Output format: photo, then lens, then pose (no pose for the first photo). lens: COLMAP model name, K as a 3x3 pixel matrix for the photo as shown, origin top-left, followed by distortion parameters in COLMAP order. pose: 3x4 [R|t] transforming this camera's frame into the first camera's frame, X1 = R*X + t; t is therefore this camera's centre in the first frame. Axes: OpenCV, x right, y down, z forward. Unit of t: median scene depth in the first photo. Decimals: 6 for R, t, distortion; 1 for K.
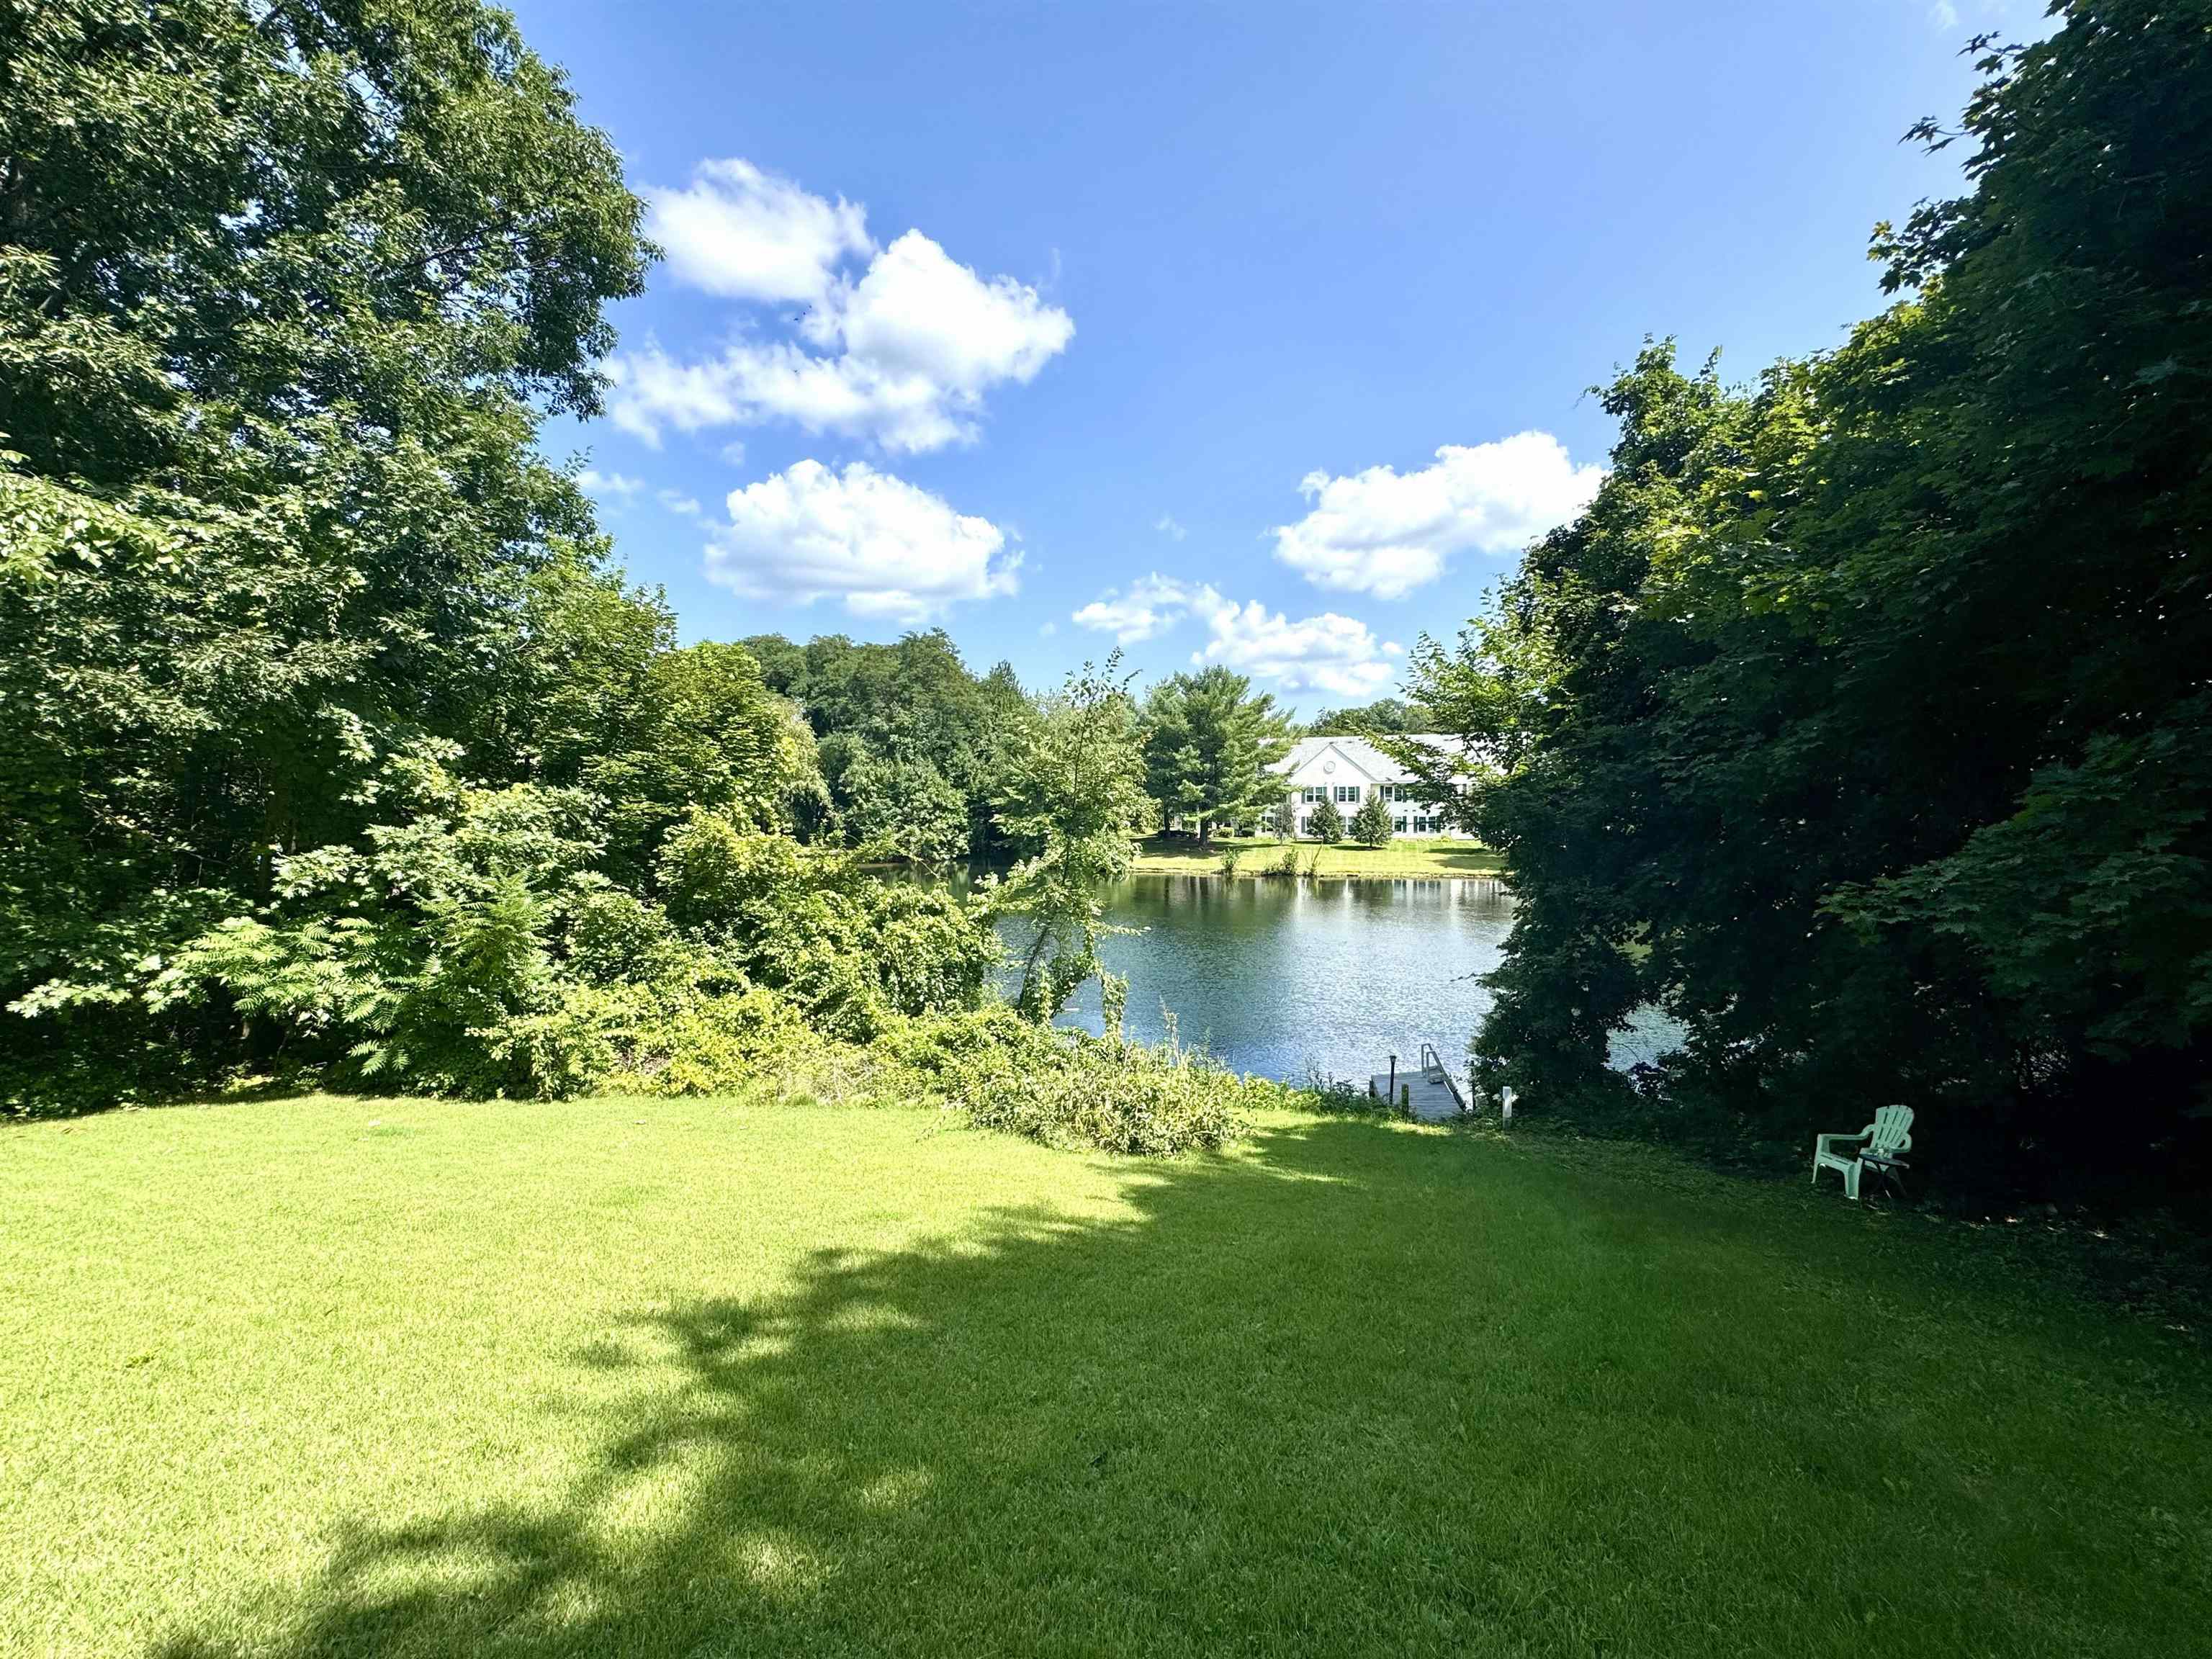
lens RADIAL K [[884.3, 0, 1106.5], [0, 884.3, 826.8], [0, 0, 1]] dist [-0.001369, 0.000685]
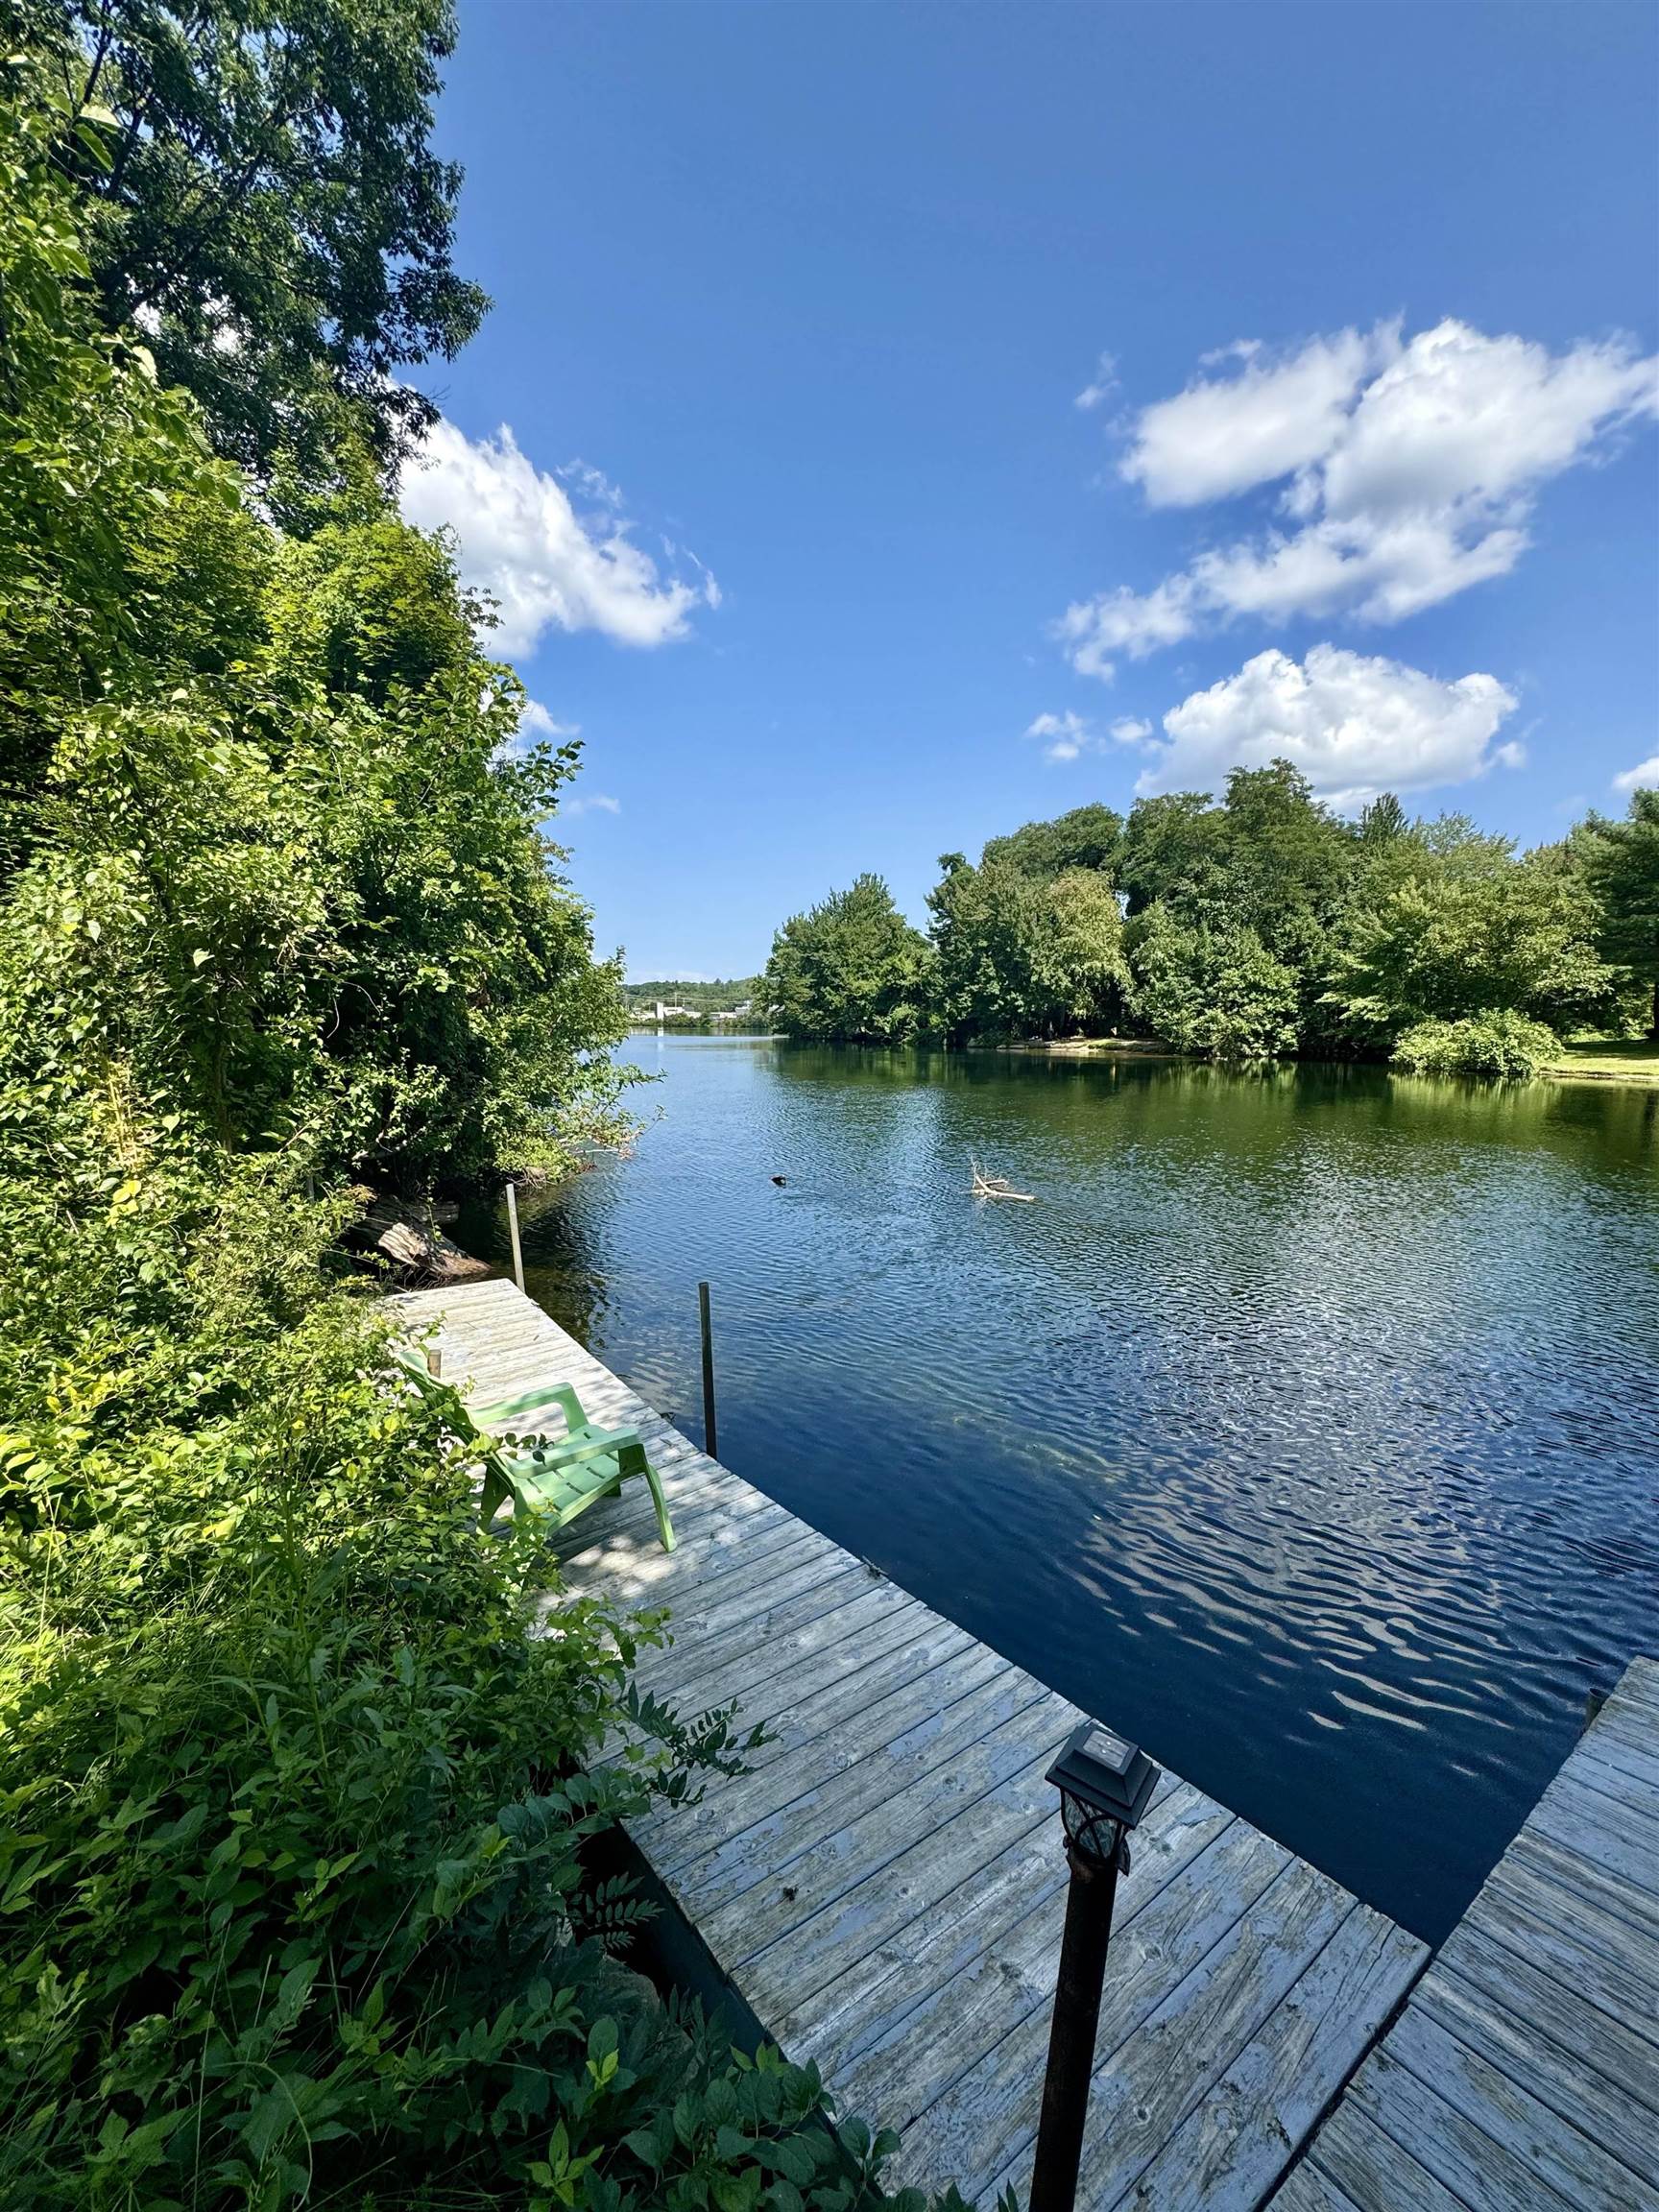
lens RADIAL K [[884.3, 0, 829.5], [0, 884.3, 1106.0], [0, 0, 1]] dist [-0.001369, 0.000685]
pose [[0.741829, 0.077340, -0.666114, 0.076207], [-0.035723, 0.996474, 0.075913, 0.046070], [0.669637, -0.032519, 0.741977, 0.209140]]
